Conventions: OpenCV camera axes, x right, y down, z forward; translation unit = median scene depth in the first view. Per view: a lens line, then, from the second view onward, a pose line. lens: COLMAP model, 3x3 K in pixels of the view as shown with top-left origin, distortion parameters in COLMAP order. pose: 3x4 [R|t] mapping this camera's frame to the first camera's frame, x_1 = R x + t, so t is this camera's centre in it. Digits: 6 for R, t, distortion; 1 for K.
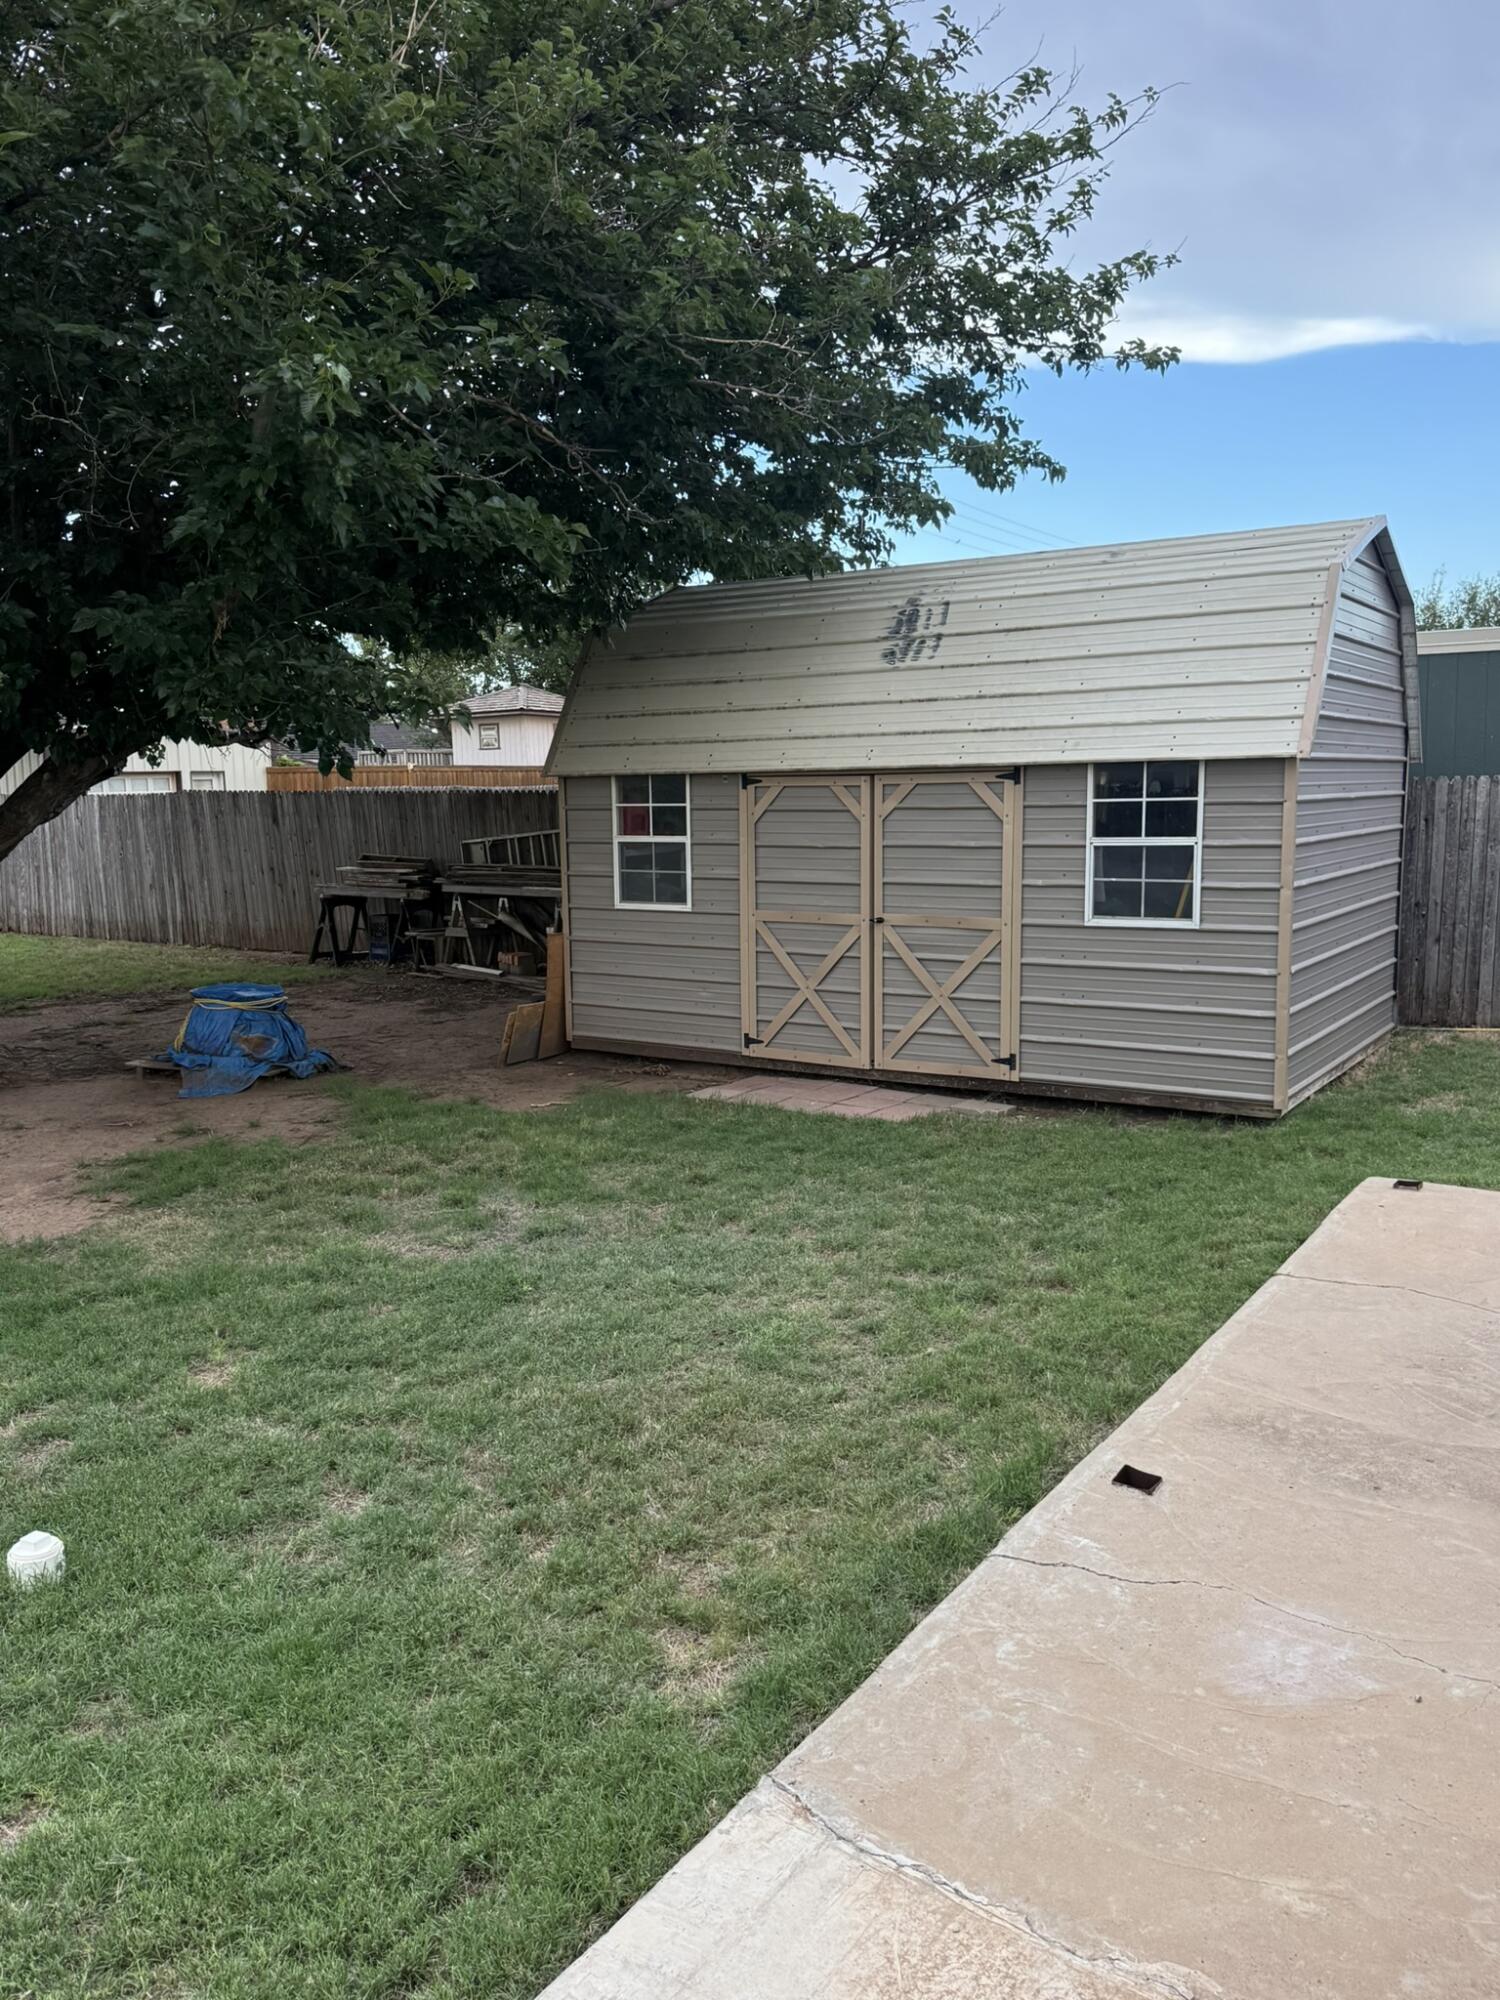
lens RADIAL K [[1546.1, 0, 747.9], [0, 1546.1, 1010.3], [0, 0, 1]] dist [0.075008, -0.025549]
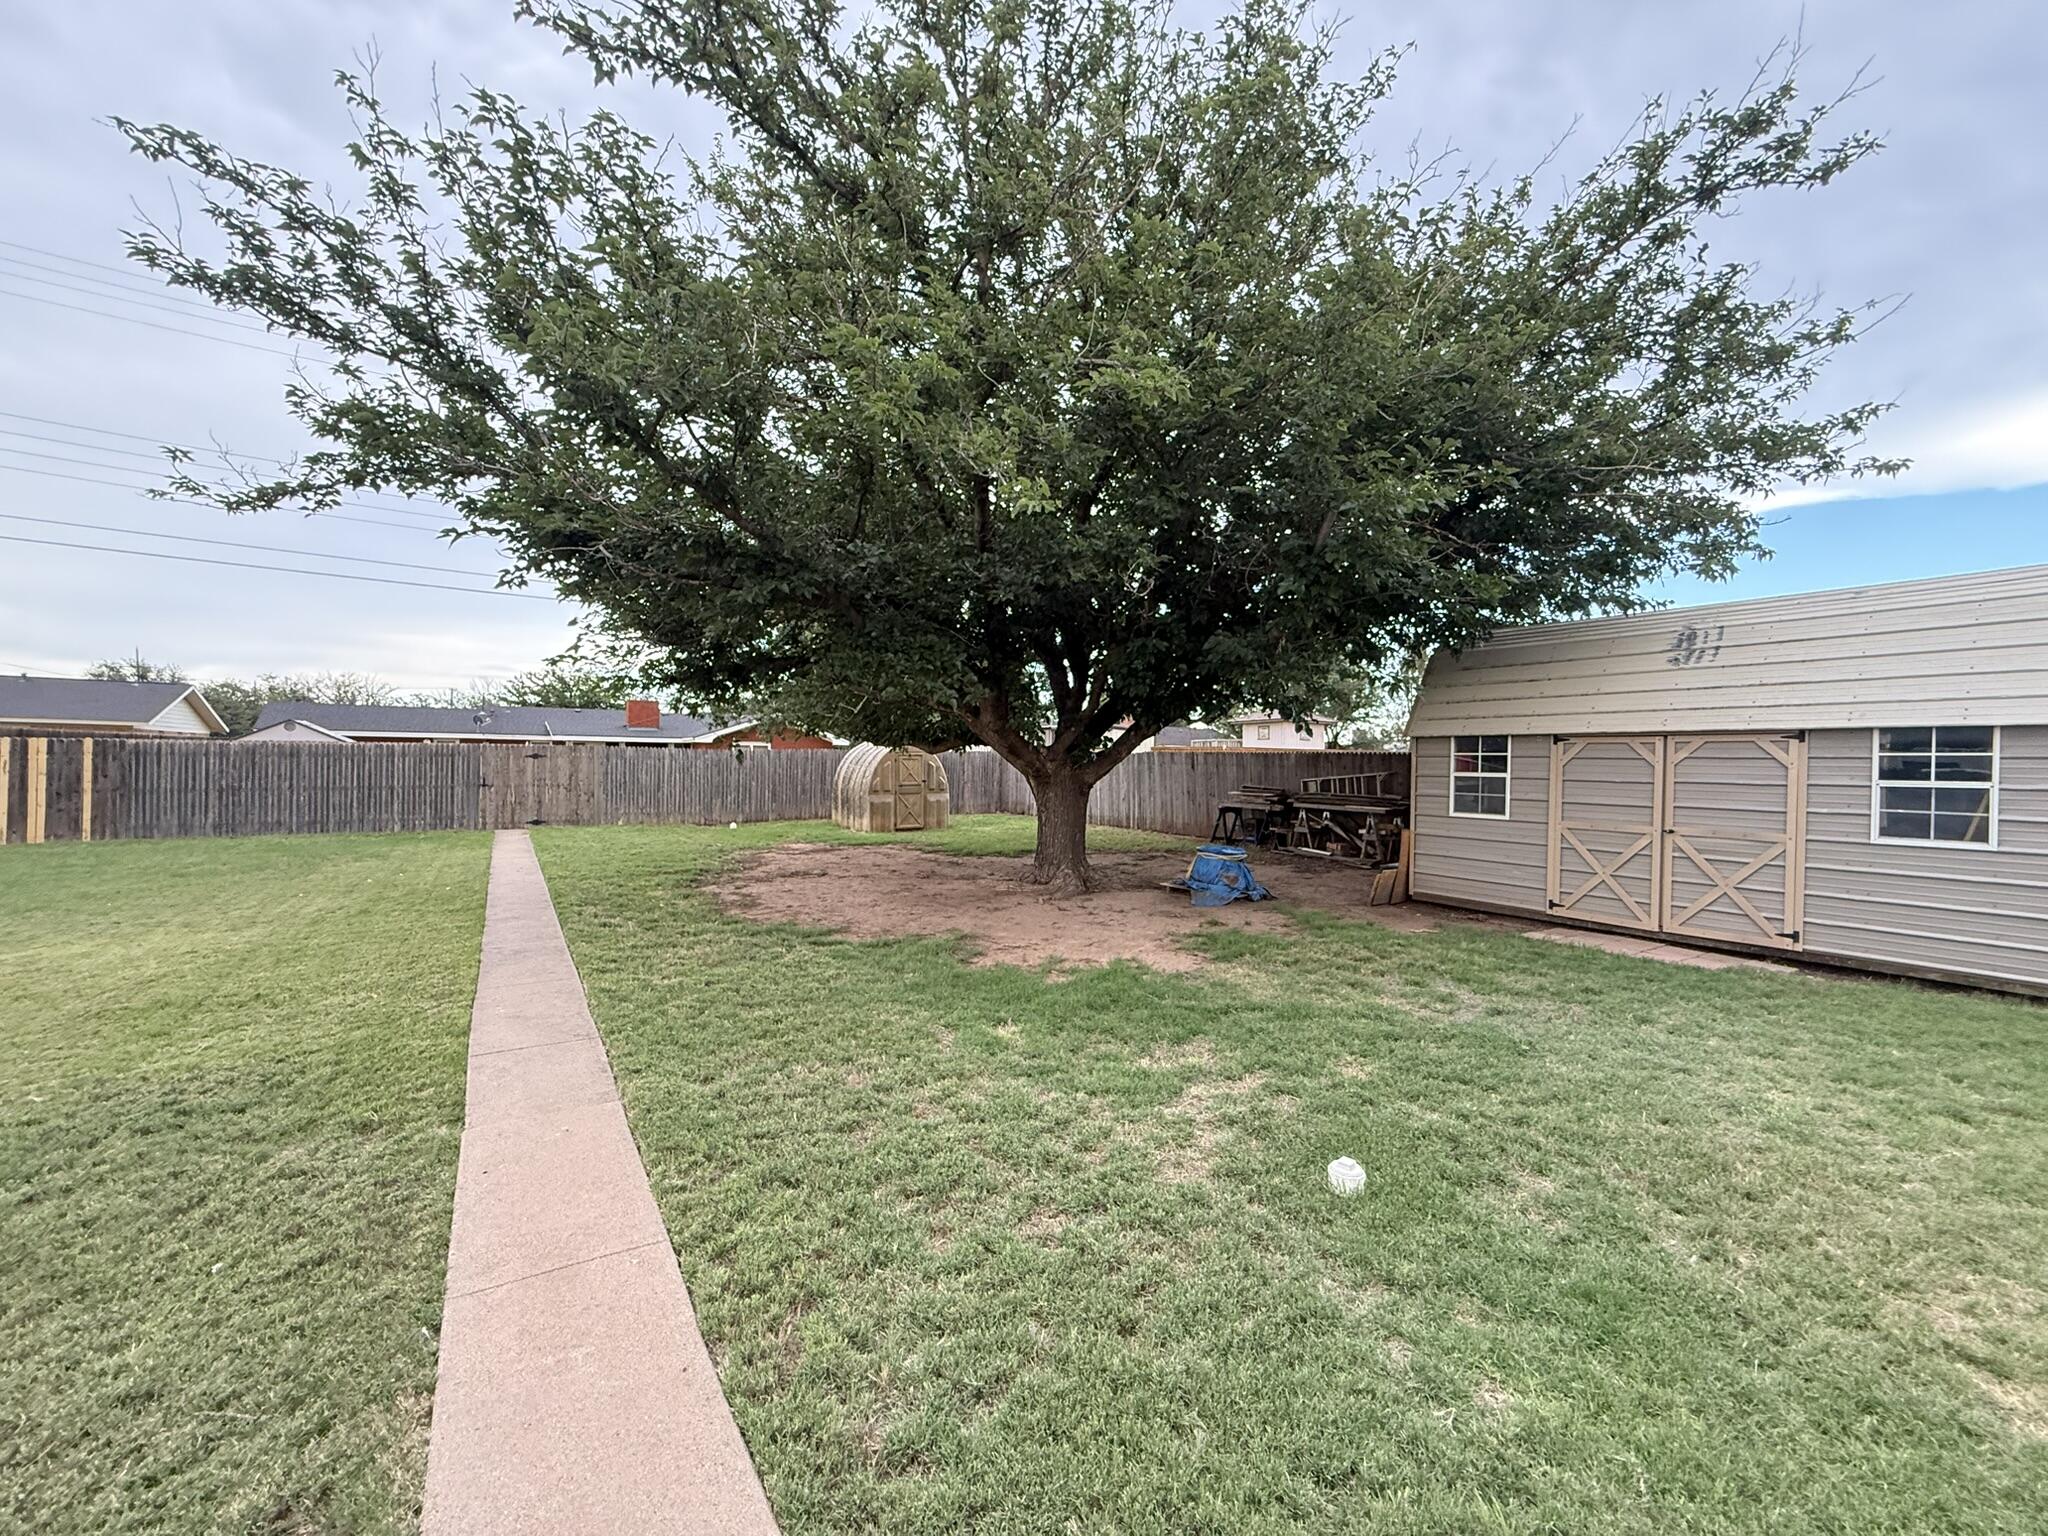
lens RADIAL K [[814.2, 0, 1031.4], [0, 814.2, 763.7], [0, 0, 1]] dist [0.002613, -0.000518]
pose [[0.921233, 0.032011, -0.387692, -0.182324], [-0.087384, 0.988168, -0.126051, 0.030925], [0.379069, 0.150000, 0.913130, 0.034228]]
